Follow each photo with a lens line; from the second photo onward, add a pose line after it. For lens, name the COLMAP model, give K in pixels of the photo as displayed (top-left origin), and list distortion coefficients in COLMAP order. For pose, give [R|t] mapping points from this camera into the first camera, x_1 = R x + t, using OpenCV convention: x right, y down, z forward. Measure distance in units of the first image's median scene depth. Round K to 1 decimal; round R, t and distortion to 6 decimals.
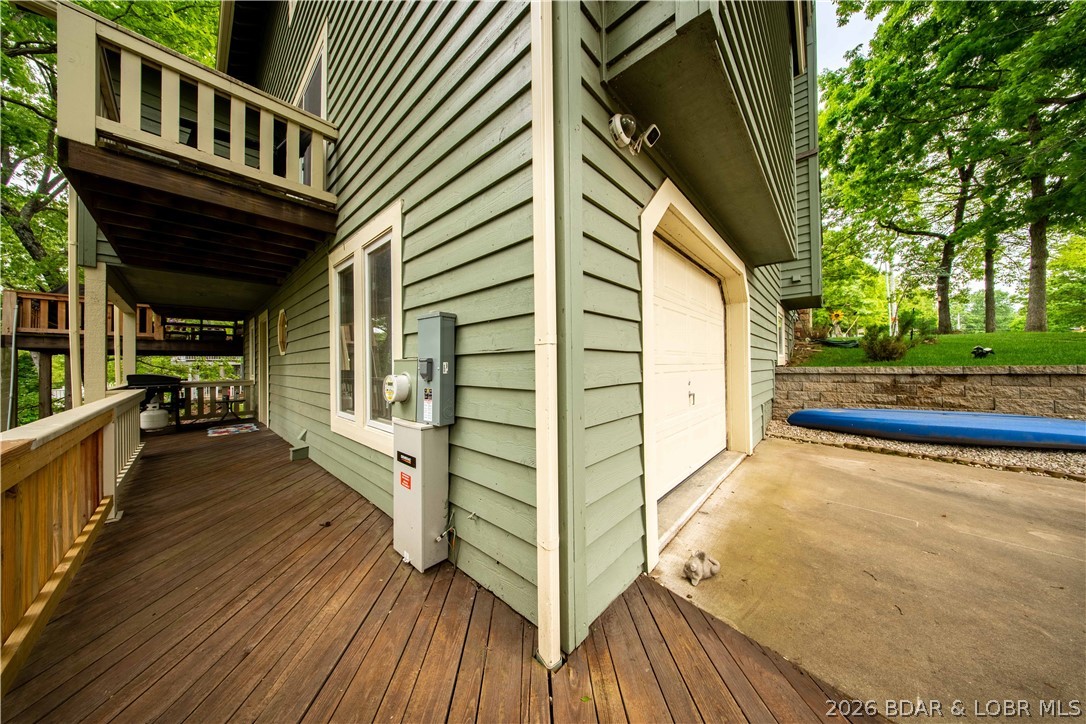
lens RADIAL K [[320.3, 0, 543.0], [0, 320.3, 362.0], [0, 0, 1]] dist [-0.001118, -0.000081]
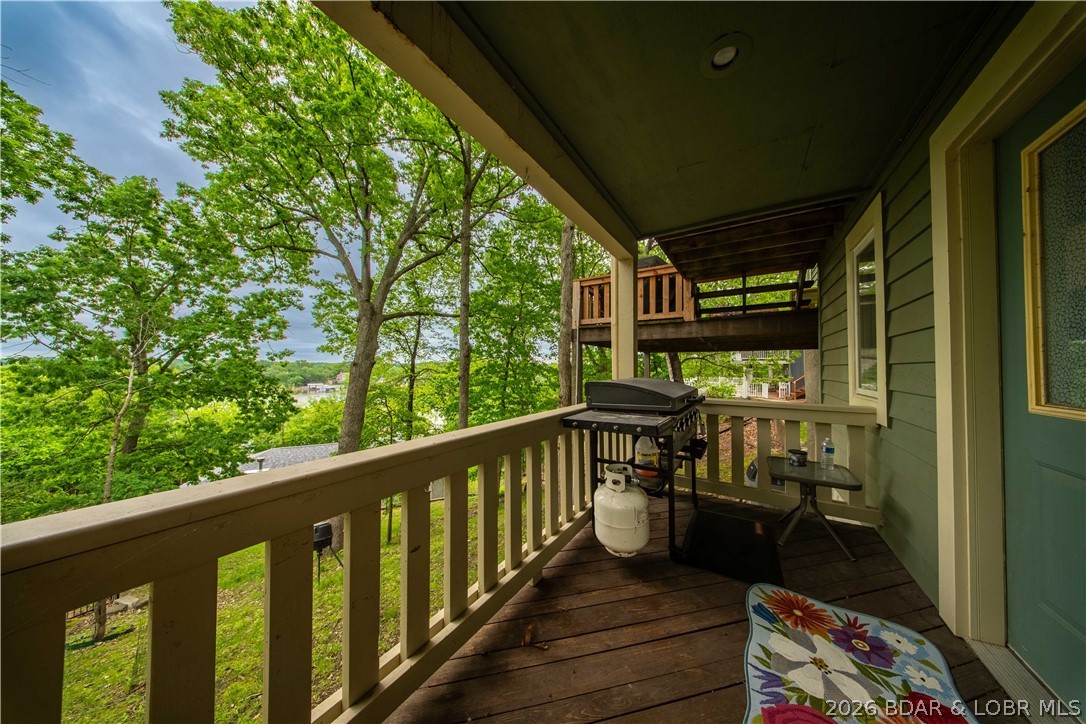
lens RADIAL K [[320.3, 0, 543.0], [0, 320.3, 362.0], [0, 0, 1]] dist [-0.001118, -0.000081]
pose [[0.167689, -0.003045, -0.985835, -0.726378], [0.002277, 0.999994, -0.002702, 0.013286], [0.985837, -0.001792, 0.167694, 0.701740]]
